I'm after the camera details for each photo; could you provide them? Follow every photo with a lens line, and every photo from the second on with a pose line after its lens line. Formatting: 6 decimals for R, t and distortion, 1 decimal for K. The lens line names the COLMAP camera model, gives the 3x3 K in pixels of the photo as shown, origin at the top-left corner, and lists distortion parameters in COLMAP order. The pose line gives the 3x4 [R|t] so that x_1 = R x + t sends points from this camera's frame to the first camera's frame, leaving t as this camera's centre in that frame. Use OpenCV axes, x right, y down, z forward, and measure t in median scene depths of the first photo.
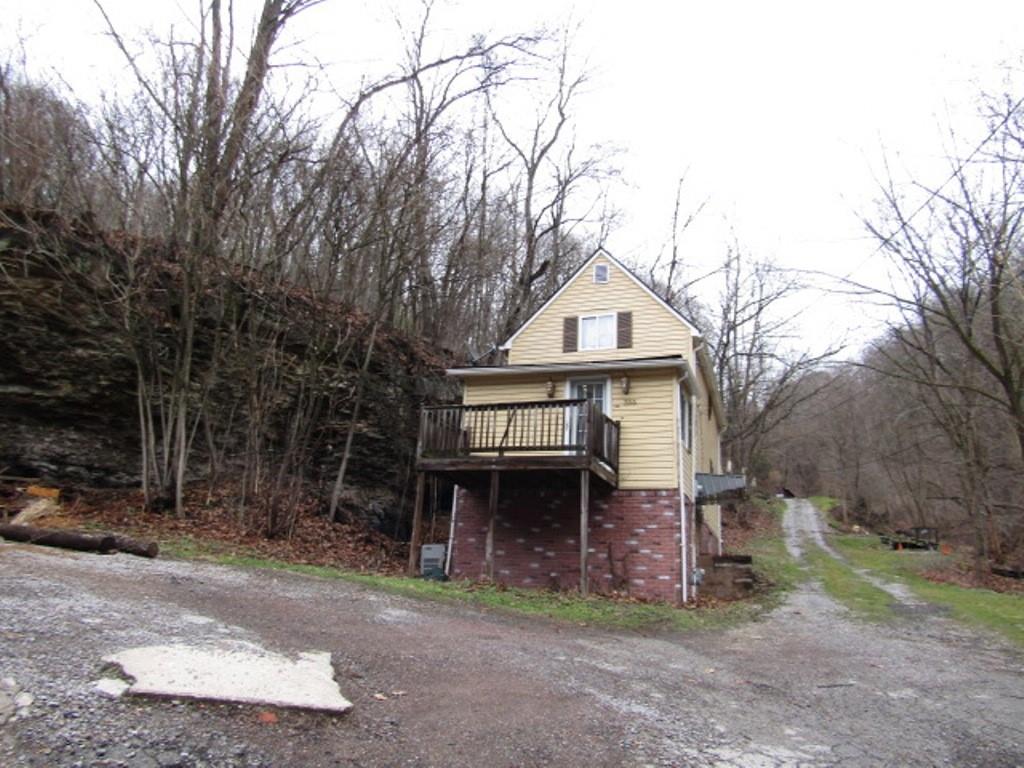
lens RADIAL K [[706.8, 0, 512.0], [0, 706.8, 384.0], [0, 0, 1]] dist [-0.001171, -0.000541]
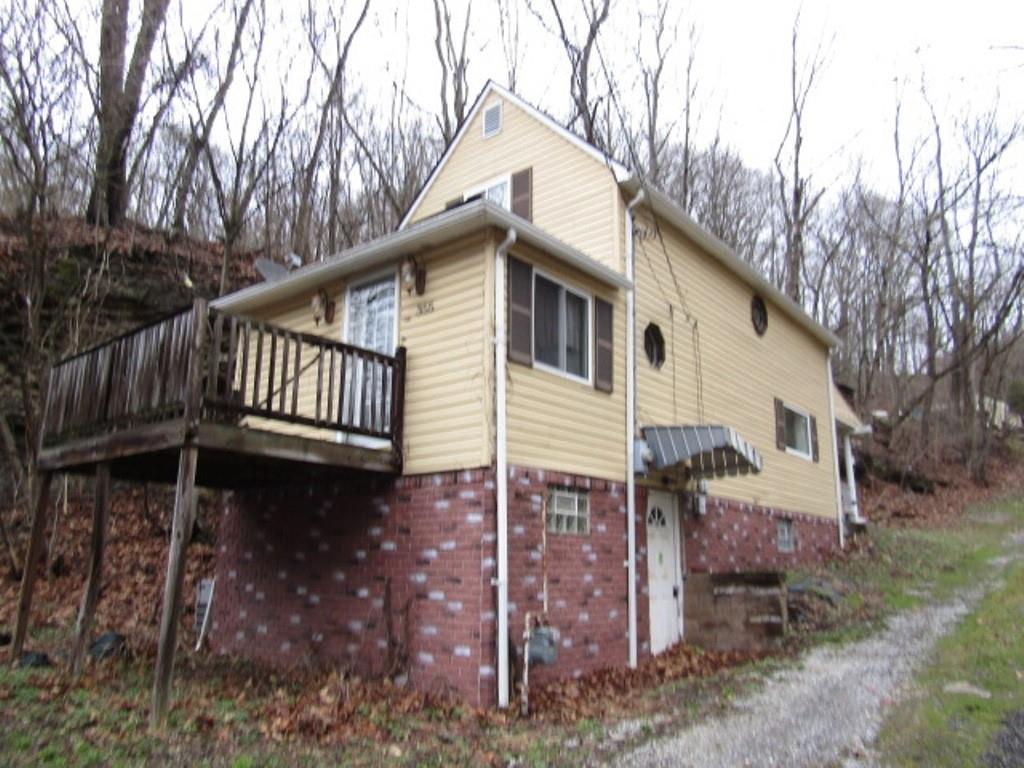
lens RADIAL K [[706.8, 0, 512.0], [0, 706.8, 384.0], [0, 0, 1]] dist [-0.001171, -0.000541]
pose [[0.941577, -0.118658, -0.315203, 0.401786], [0.128592, 0.991638, 0.010829, 0.087423], [0.311283, -0.050729, 0.948962, 0.535272]]
